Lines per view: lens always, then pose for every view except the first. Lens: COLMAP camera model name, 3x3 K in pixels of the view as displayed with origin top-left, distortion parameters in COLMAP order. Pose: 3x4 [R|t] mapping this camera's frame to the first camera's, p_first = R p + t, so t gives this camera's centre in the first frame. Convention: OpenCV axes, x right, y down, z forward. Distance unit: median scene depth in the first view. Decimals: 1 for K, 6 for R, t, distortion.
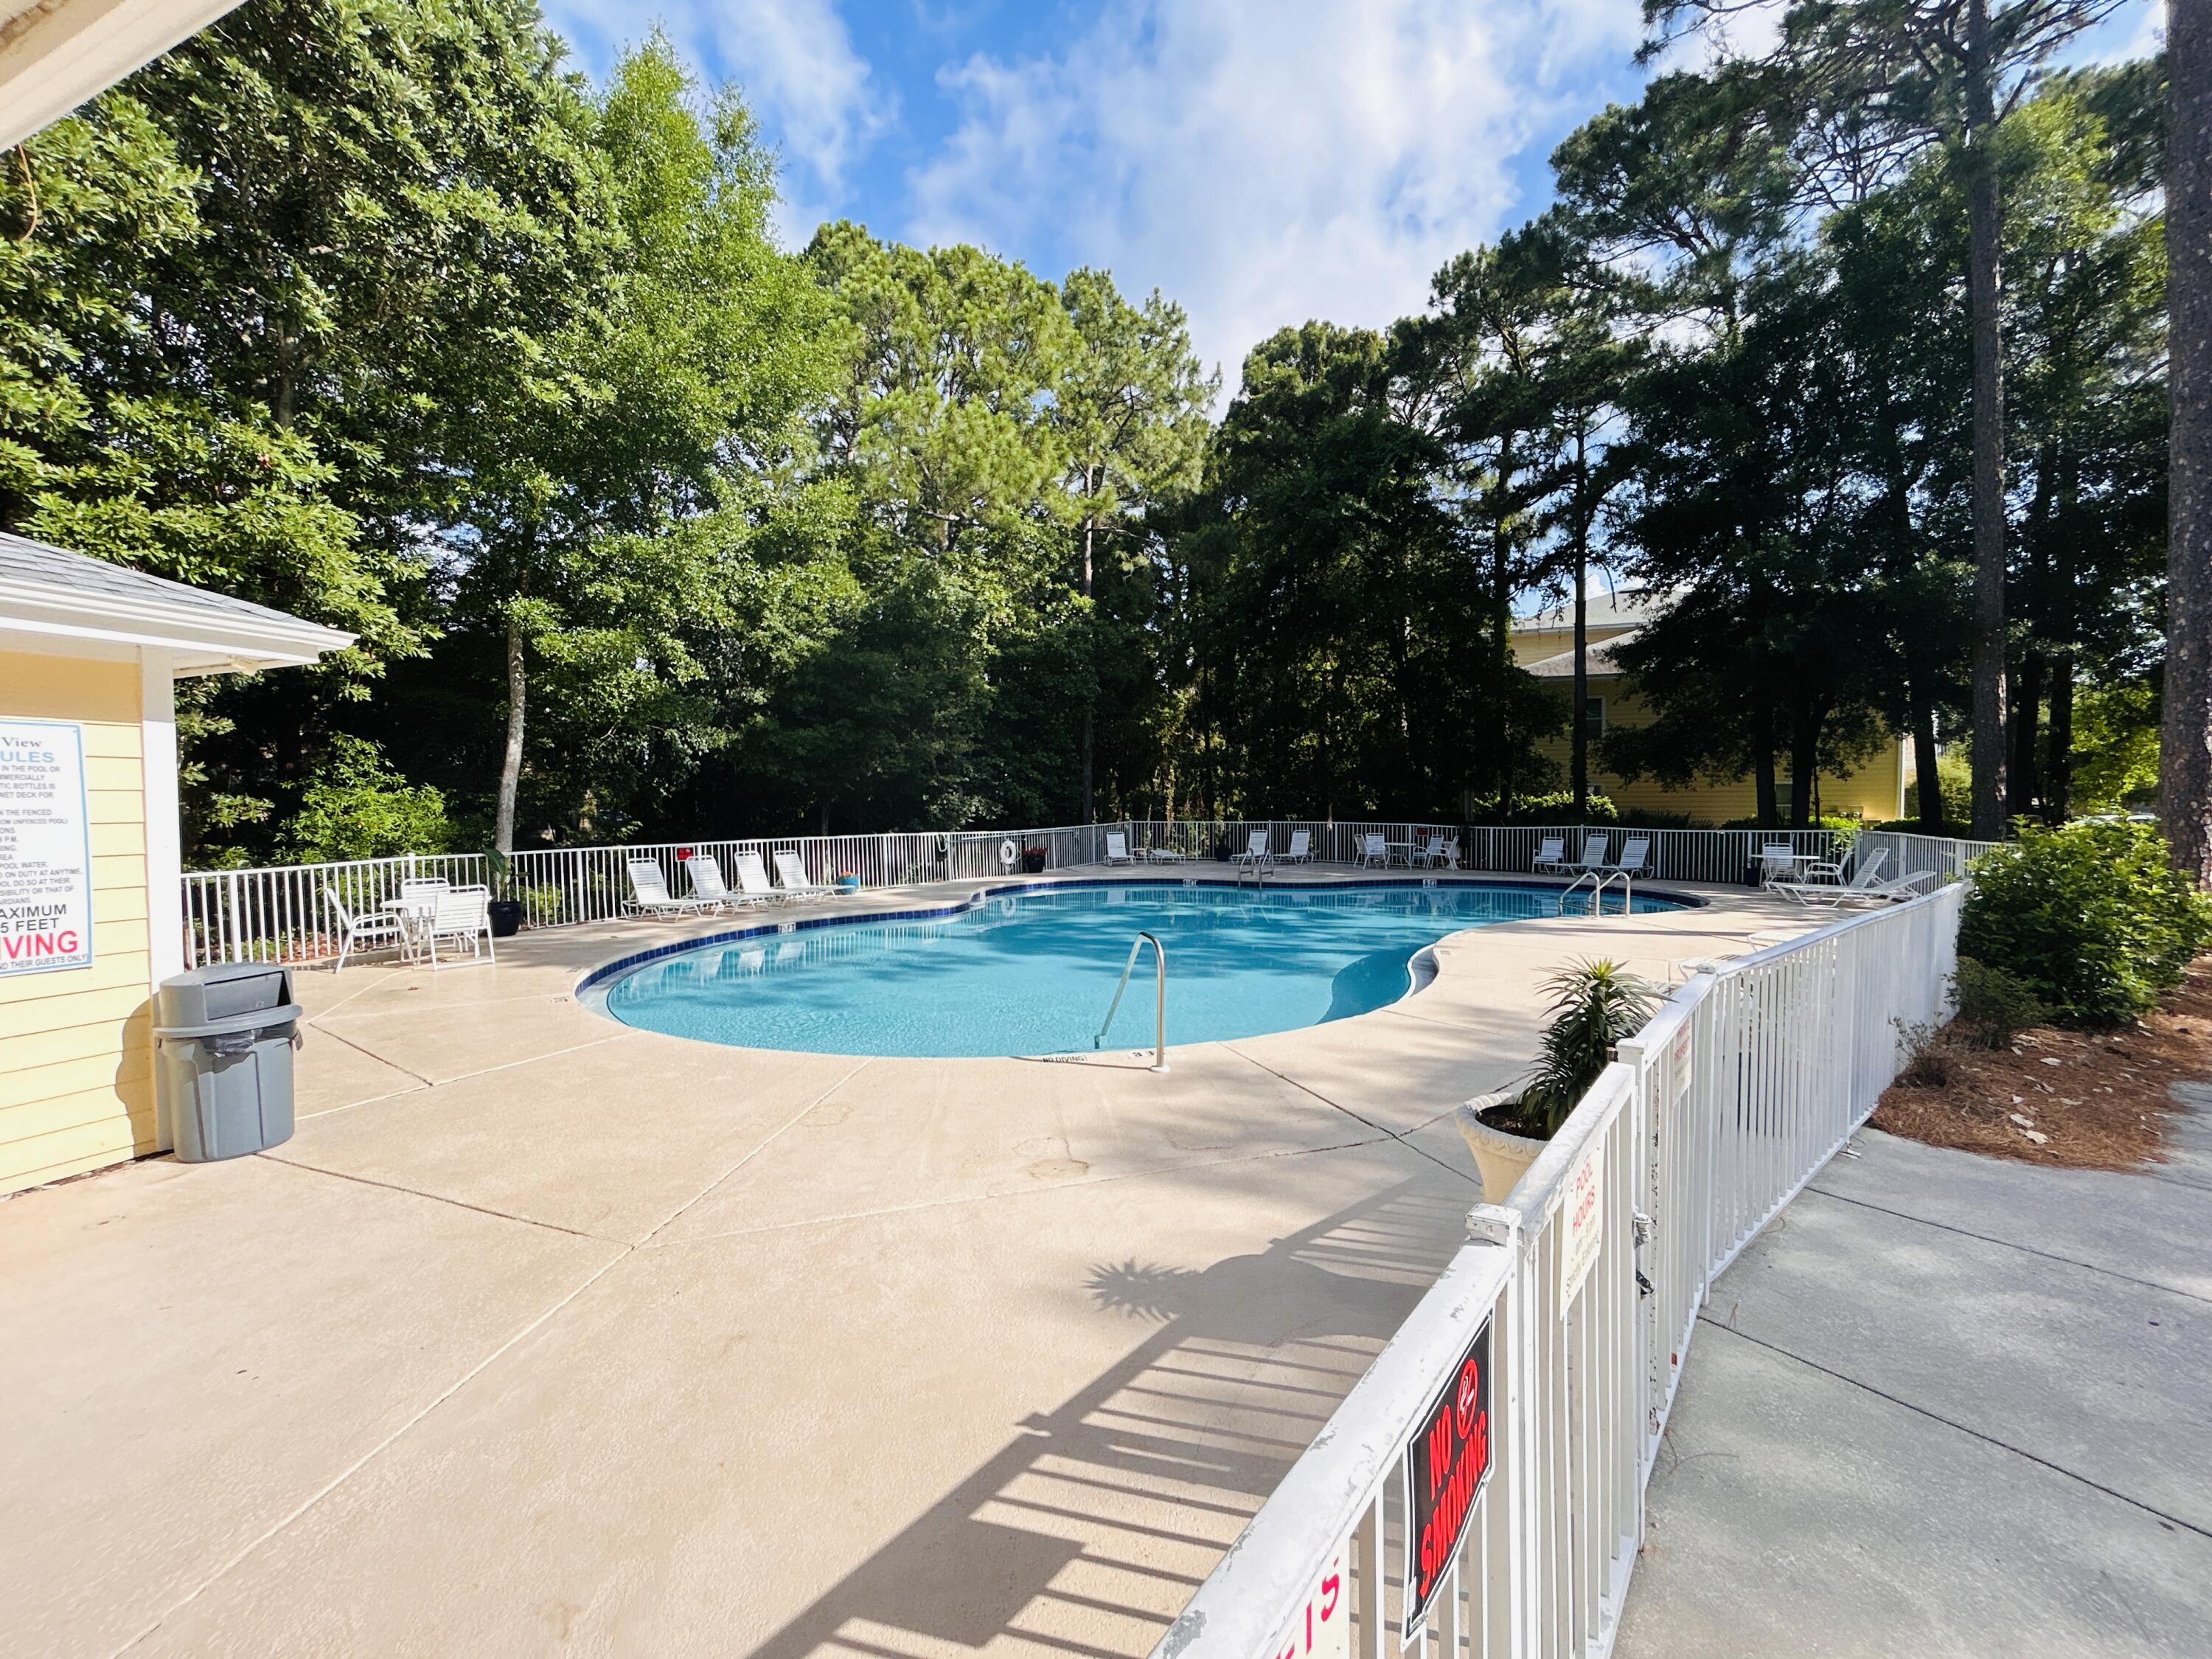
lens RADIAL K [[894.0, 0, 1102.6], [0, 894.0, 834.9], [0, 0, 1]] dist [-0.001901, -0.000156]
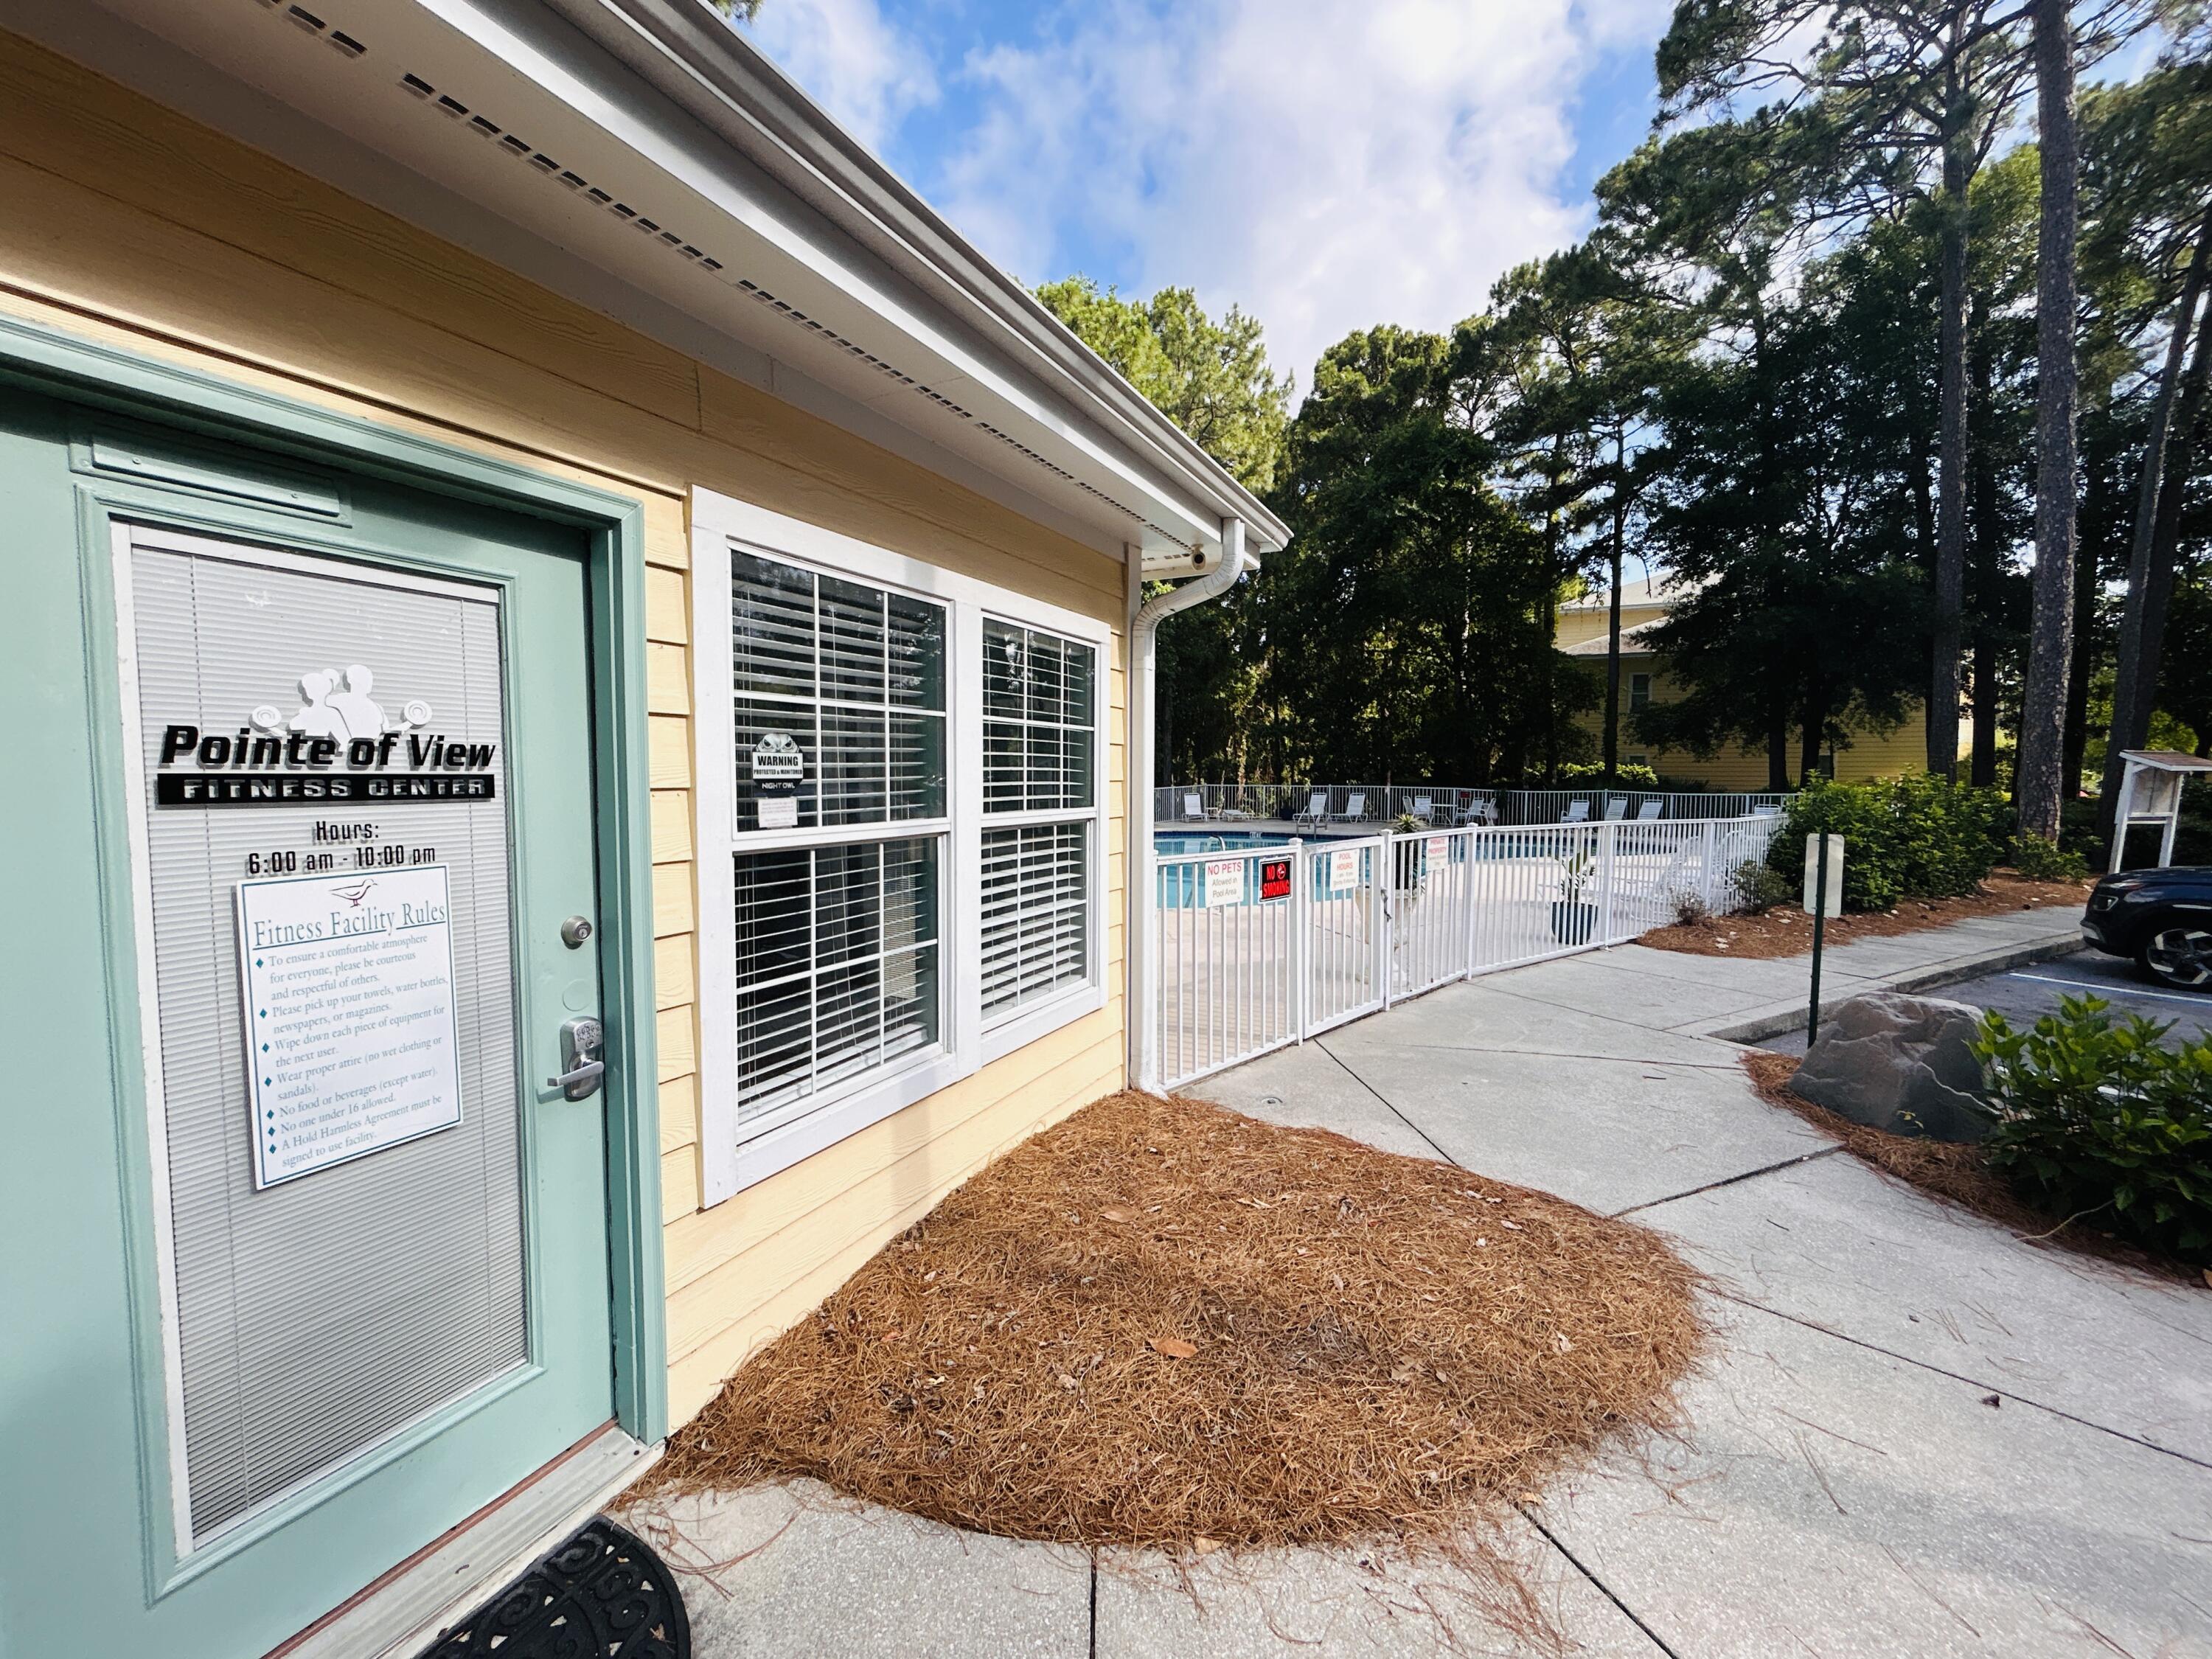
lens RADIAL K [[894.0, 0, 1106.9], [0, 894.0, 822.0], [0, 0, 1]] dist [-0.001901, -0.000156]
pose [[0.996853, 0.012822, -0.078232, -0.003986], [-0.011426, 0.999768, 0.018270, 0.012992], [0.078448, -0.017318, 0.996768, -0.137303]]
